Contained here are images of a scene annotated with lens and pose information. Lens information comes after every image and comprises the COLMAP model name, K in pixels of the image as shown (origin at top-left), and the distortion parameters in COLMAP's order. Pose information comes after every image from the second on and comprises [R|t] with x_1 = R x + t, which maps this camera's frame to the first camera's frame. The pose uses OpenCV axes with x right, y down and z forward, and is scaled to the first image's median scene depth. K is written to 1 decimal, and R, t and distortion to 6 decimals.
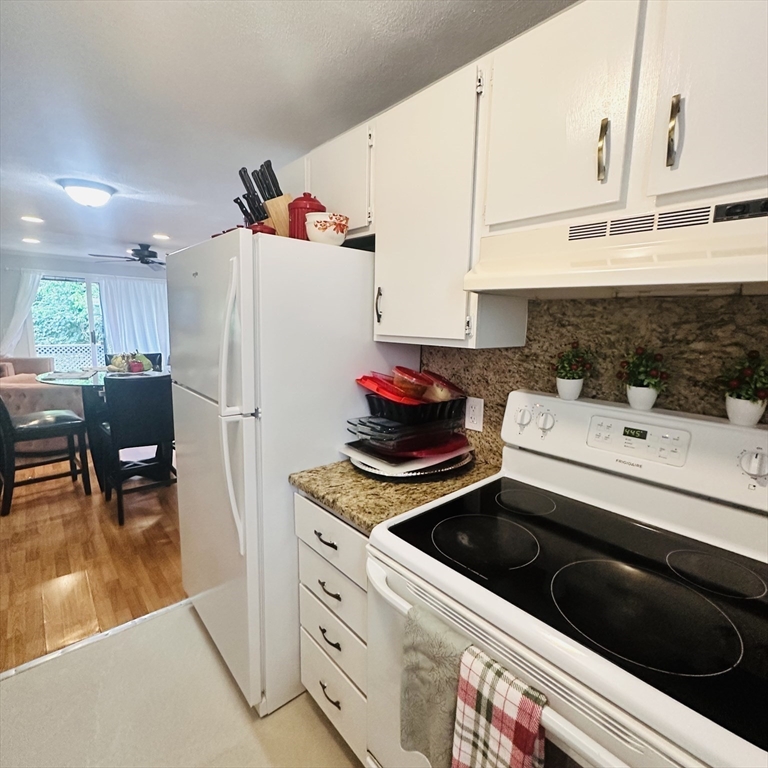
lens RADIAL K [[410.6, 0, 386.0], [0, 410.6, 382.5], [0, 0, 1]] dist [-0.007857, 0.002912]
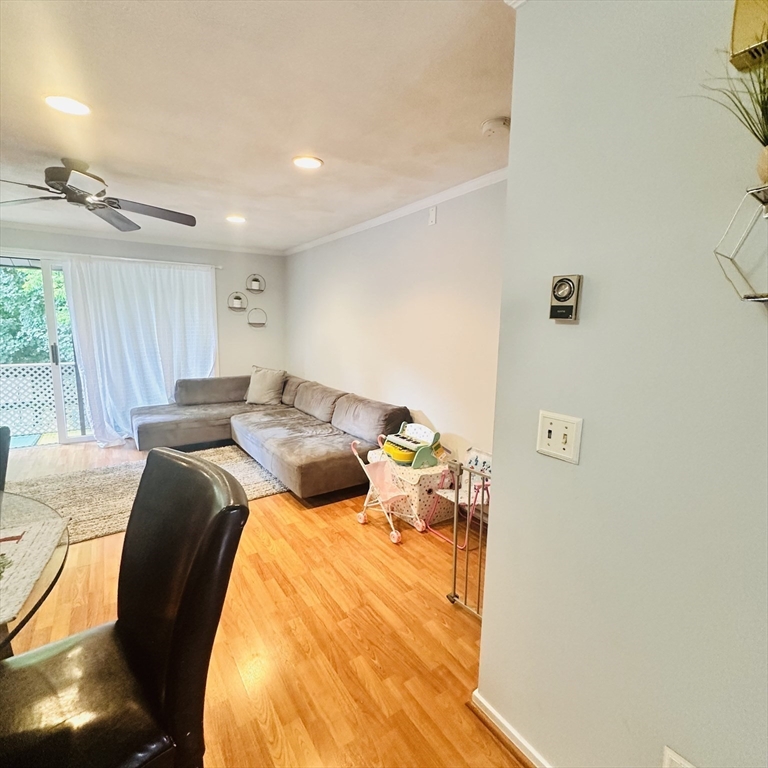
lens RADIAL K [[410.6, 0, 386.1], [0, 410.6, 385.5], [0, 0, 1]] dist [-0.007857, 0.002912]
pose [[0.992208, 0.006920, -0.124399, -0.321055], [-0.007773, 0.999949, -0.006373, -0.147879], [0.124349, 0.007290, 0.992212, 1.045197]]
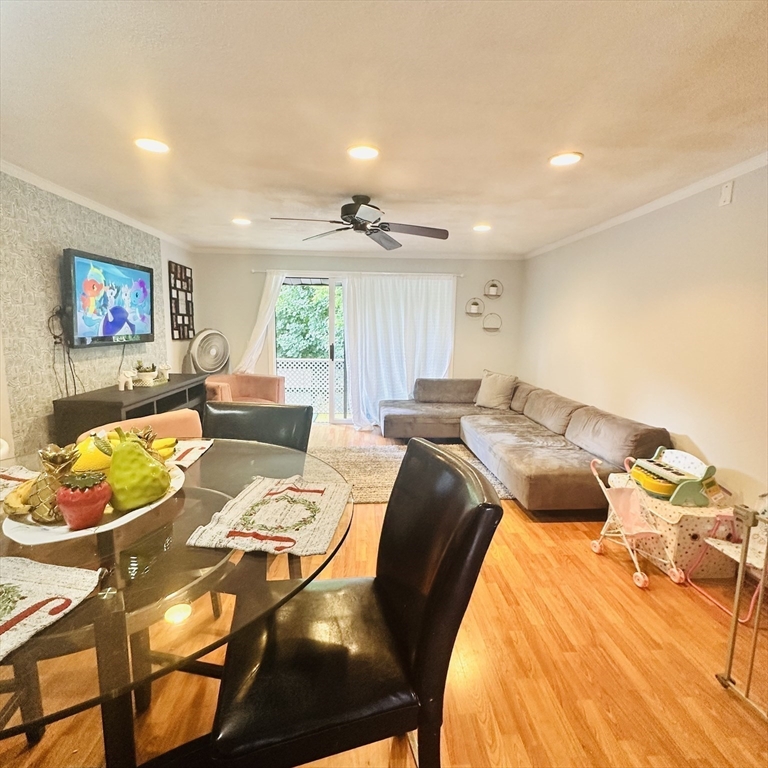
lens RADIAL K [[410.6, 0, 382.7], [0, 410.6, 385.7], [0, 0, 1]] dist [-0.007857, 0.002912]
pose [[0.784565, 0.075772, -0.615399, -0.342948], [-0.088885, 0.995998, 0.009315, -0.146275], [0.613642, 0.047391, 0.788161, 1.032226]]
